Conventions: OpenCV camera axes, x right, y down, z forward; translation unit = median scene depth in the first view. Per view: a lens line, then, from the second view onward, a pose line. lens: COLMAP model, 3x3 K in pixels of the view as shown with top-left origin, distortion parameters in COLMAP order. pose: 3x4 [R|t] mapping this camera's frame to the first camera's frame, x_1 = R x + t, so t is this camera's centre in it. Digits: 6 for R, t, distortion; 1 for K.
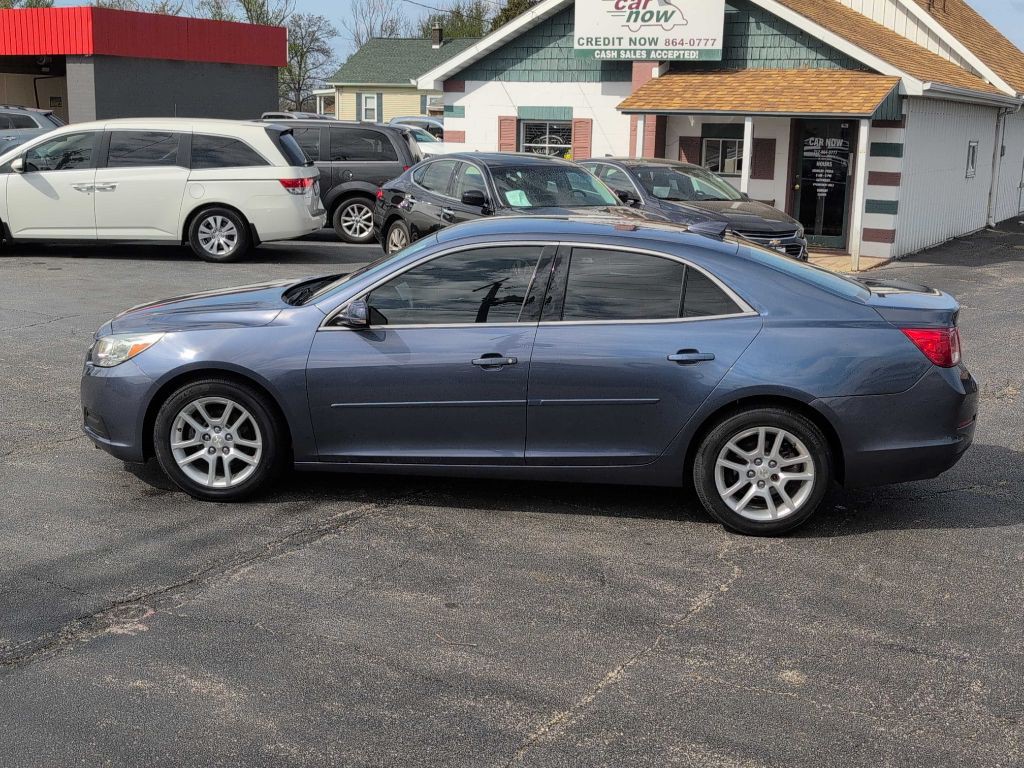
lens RADIAL K [[1308.6, 0, 506.9], [0, 1308.6, 387.8], [0, 0, 1]] dist [0.071890, -0.259782]
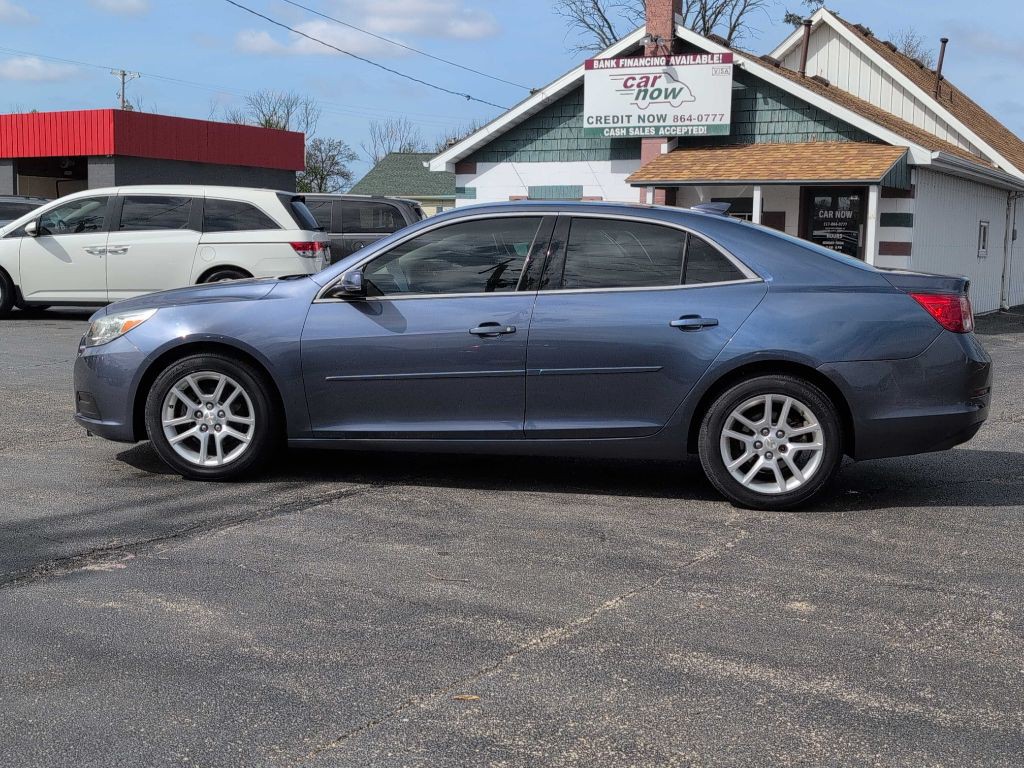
lens RADIAL K [[1303.3, 0, 499.7], [0, 1303.3, 403.9], [0, 0, 1]] dist [0.086607, -0.308242]
pose [[0.999830, -0.002791, -0.018211, 0.013117], [0.001317, 0.996757, -0.080454, 0.109647], [0.018376, 0.080416, 0.996592, 0.033437]]
